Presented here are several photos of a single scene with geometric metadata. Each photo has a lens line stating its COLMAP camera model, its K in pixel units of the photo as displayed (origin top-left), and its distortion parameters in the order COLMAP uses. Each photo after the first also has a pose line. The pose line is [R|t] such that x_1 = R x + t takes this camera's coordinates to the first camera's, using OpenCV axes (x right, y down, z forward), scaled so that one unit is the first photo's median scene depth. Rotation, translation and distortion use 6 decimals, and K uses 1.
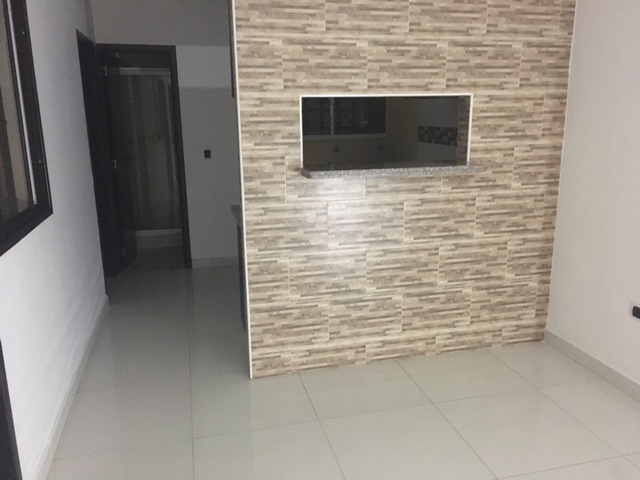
lens RADIAL K [[543.4, 0, 318.4], [0, 543.4, 239.2], [0, 0, 1]] dist [0.068855, -0.084788]
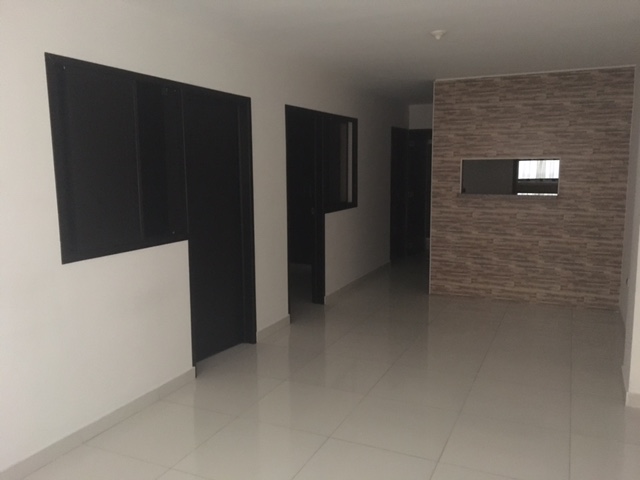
lens RADIAL K [[543.4, 0, 318.4], [0, 543.4, 239.2], [0, 0, 1]] dist [0.068855, -0.084788]
pose [[0.781601, 0.092732, -0.616847, 0.798847], [-0.146846, 0.988449, -0.037472, 0.190025], [0.606247, 0.119870, 0.786191, -0.892569]]
